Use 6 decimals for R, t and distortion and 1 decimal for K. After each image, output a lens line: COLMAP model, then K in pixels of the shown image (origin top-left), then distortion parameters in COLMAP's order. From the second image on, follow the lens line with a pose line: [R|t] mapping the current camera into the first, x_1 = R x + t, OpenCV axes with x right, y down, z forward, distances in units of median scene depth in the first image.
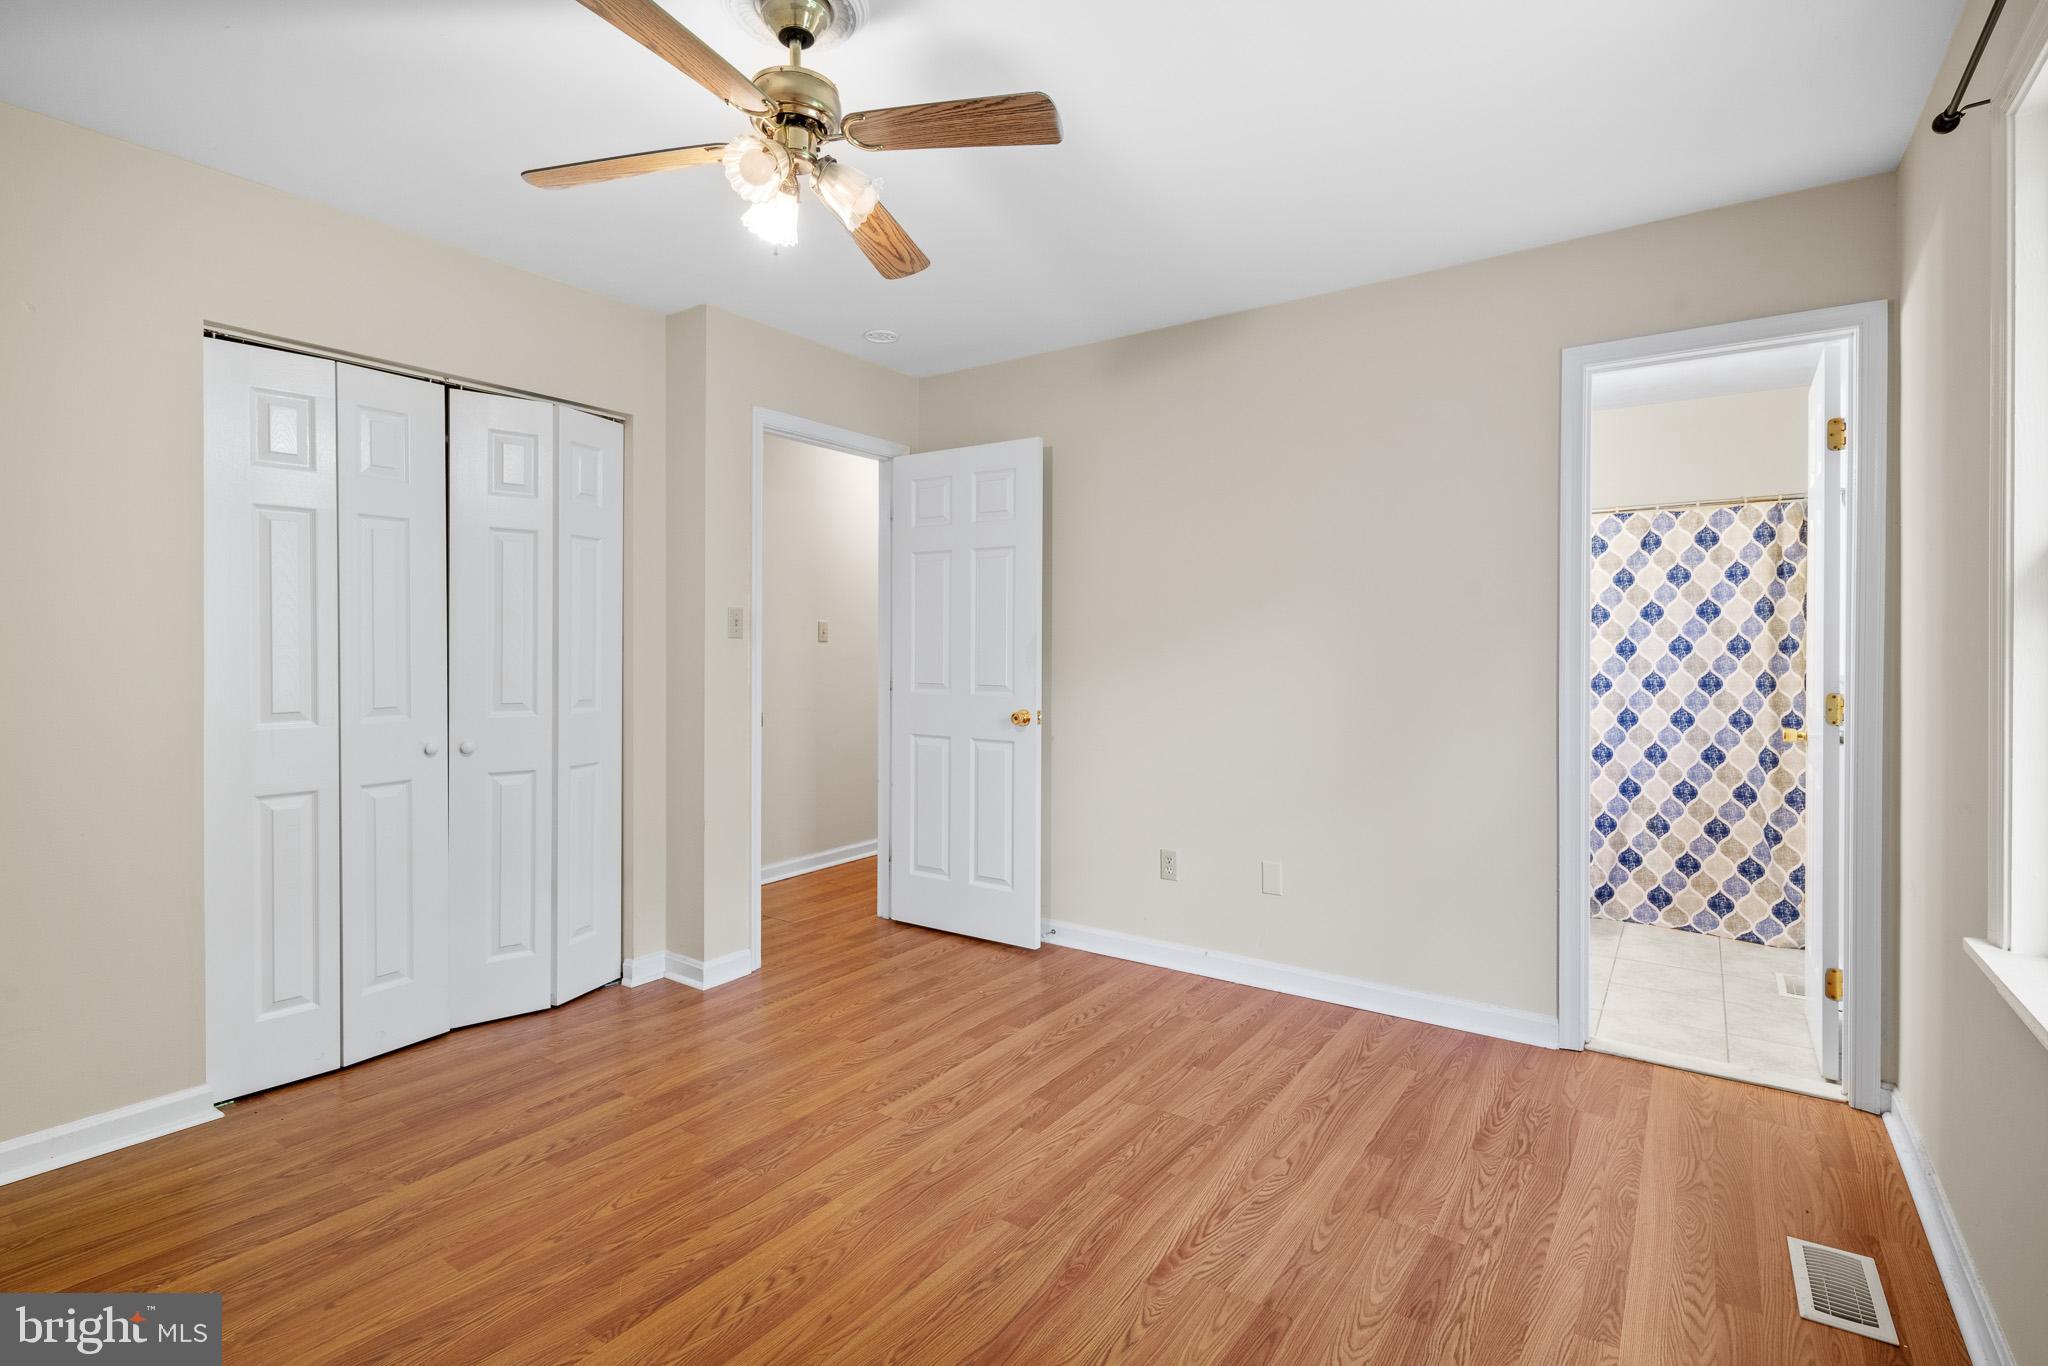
lens RADIAL K [[942.7, 0, 1018.3], [0, 942.7, 693.3], [0, 0, 1]] dist [-0.014000, 0.000277]
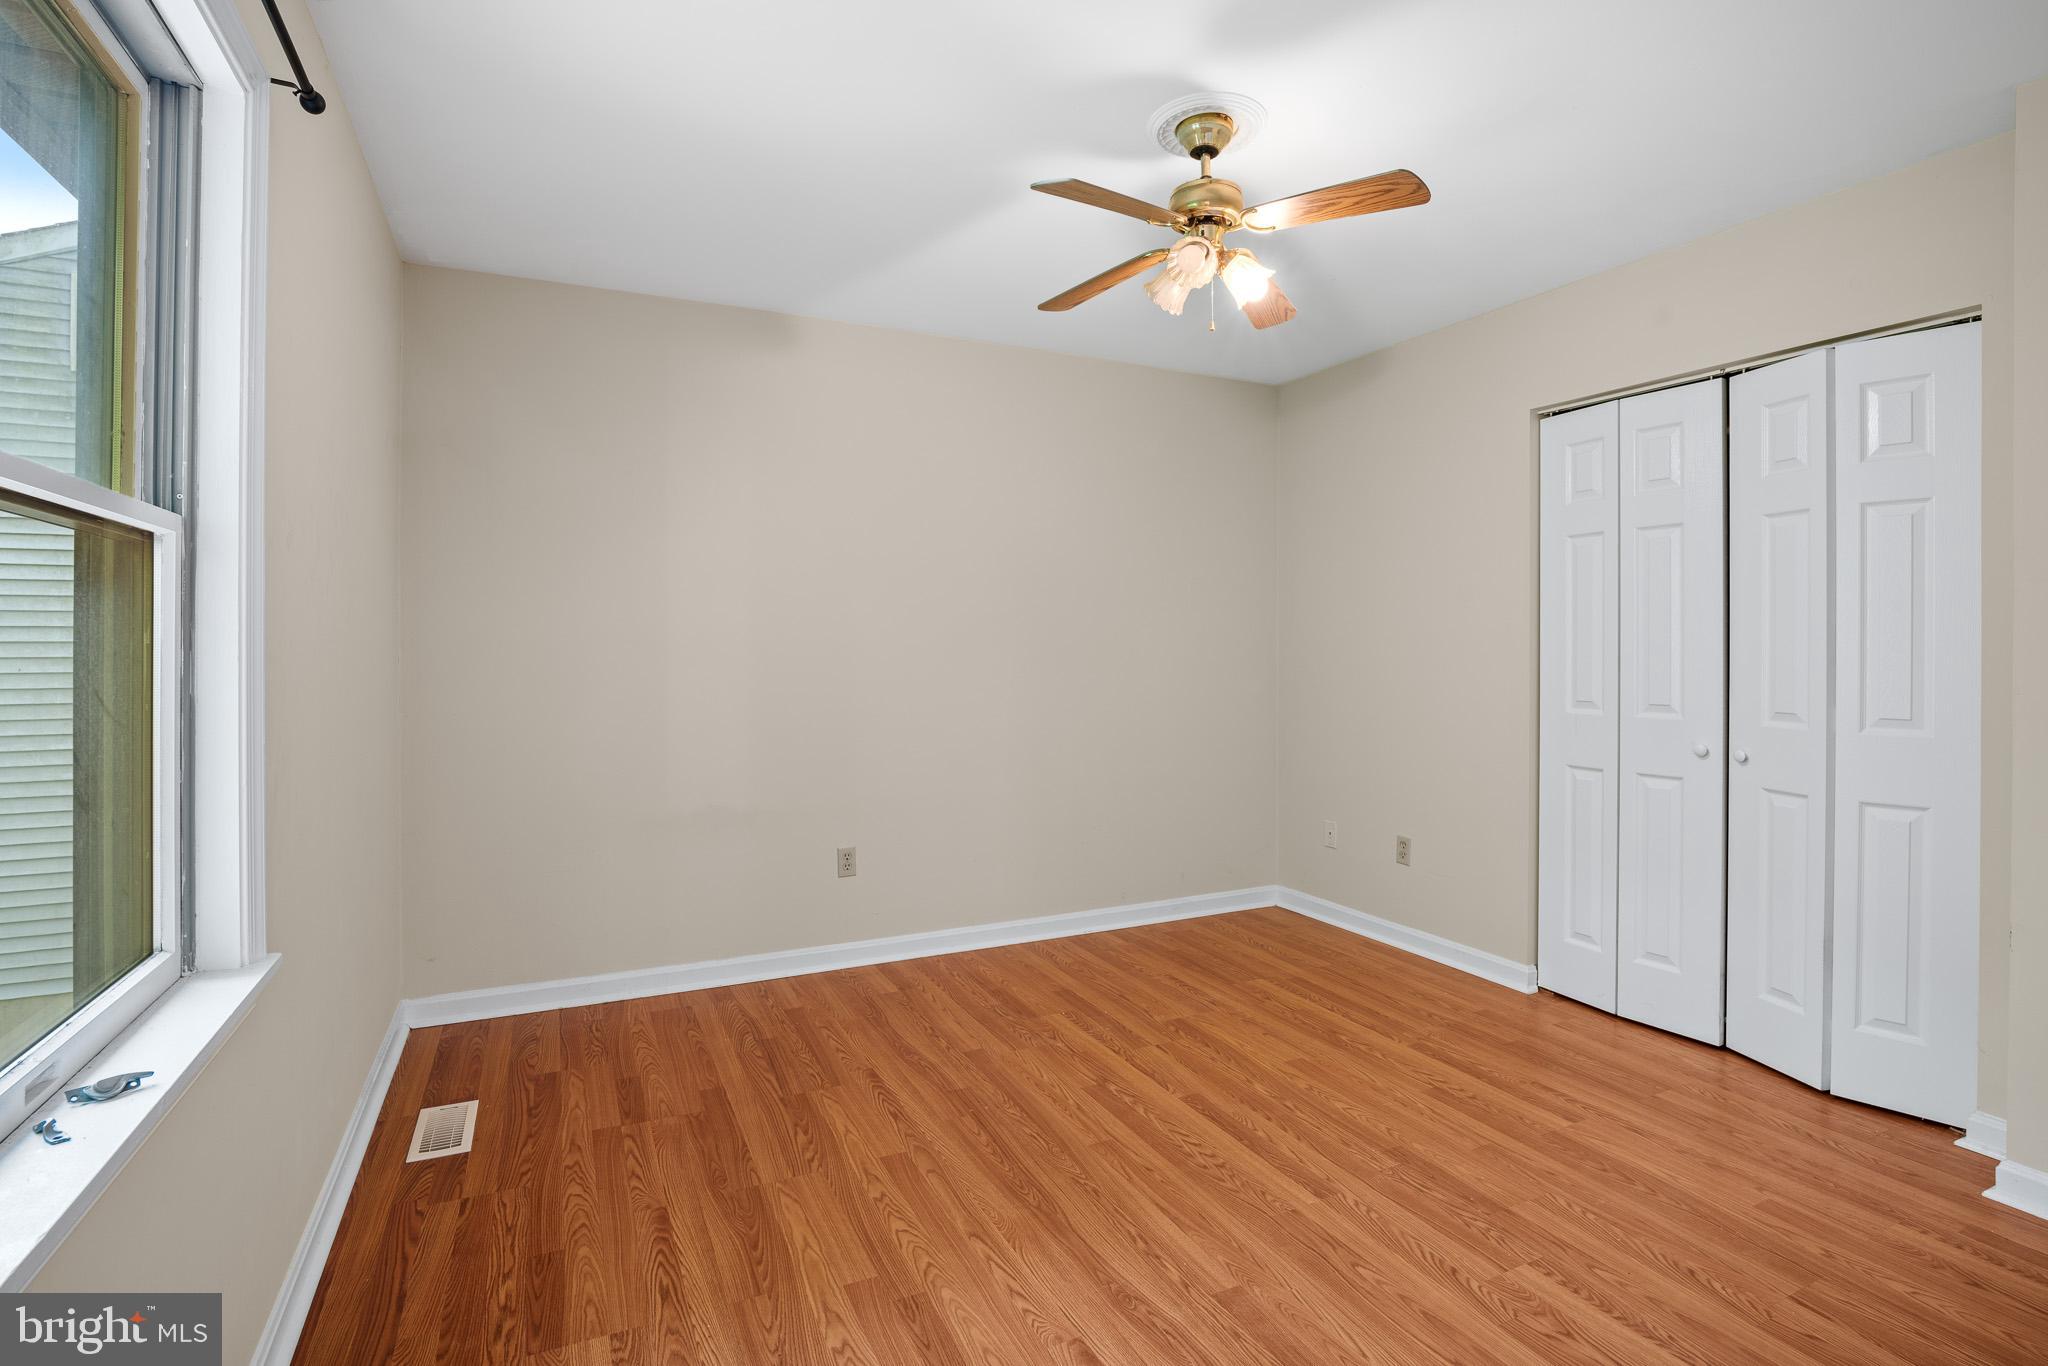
lens RADIAL K [[974.8, 0, 1016.9], [0, 974.8, 651.5], [0, 0, 1]] dist [-0.025214, 0.000359]
pose [[-0.480847, 0.007140, -0.876775, 1.561897], [-0.040210, 0.998735, 0.030185, -0.113178], [0.875882, 0.049770, -0.479952, 2.156214]]
